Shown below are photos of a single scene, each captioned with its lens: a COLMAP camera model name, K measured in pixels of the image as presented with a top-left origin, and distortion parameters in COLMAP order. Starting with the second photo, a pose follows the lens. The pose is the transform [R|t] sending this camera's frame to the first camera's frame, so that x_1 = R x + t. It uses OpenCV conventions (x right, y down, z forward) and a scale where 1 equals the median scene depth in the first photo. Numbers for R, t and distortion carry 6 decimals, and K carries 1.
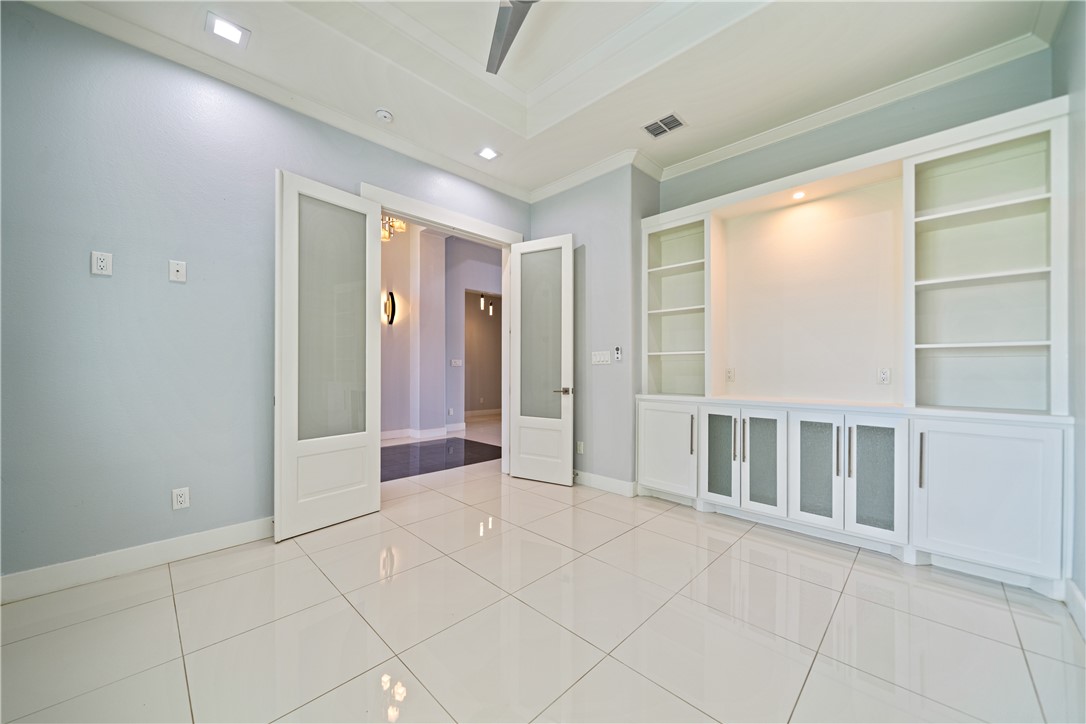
lens RADIAL K [[399.4, 0, 549.2], [0, 399.4, 365.0], [0, 0, 1]] dist [0.014995, 0.000158]
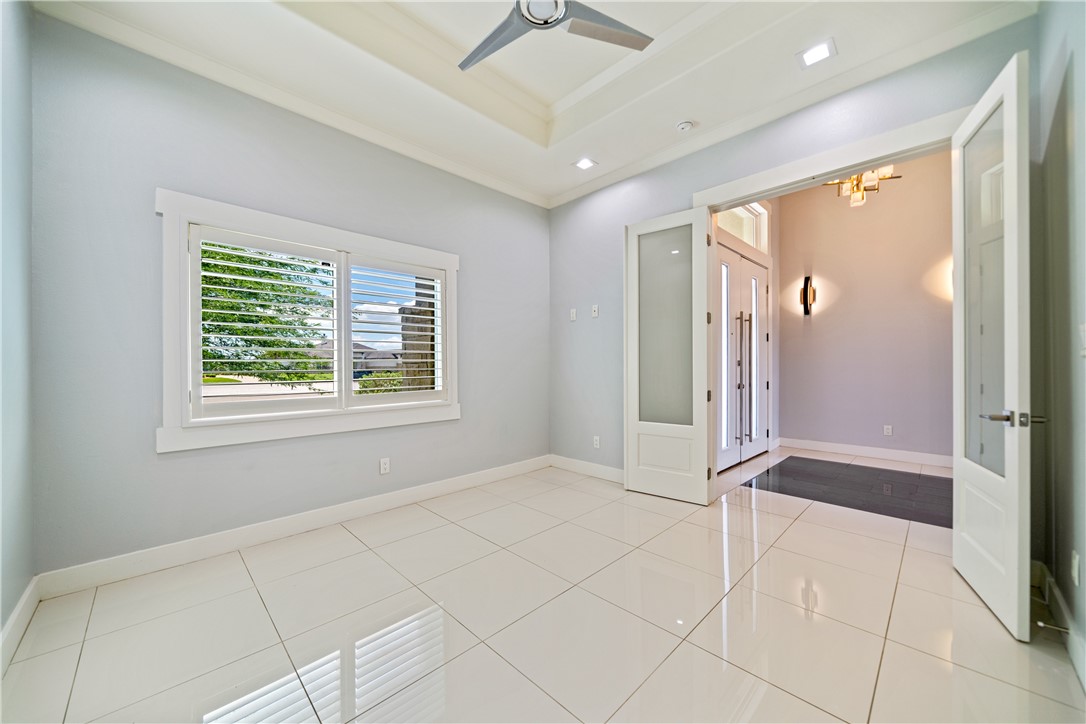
lens RADIAL K [[399.4, 0, 544.3], [0, 399.4, 366.6], [0, 0, 1]] dist [0.014995, 0.000158]
pose [[-0.012980, -0.002307, -0.999913, 0.619132], [0.005833, 0.999980, -0.002383, 0.007678], [0.999899, -0.005863, -0.012967, 0.618758]]
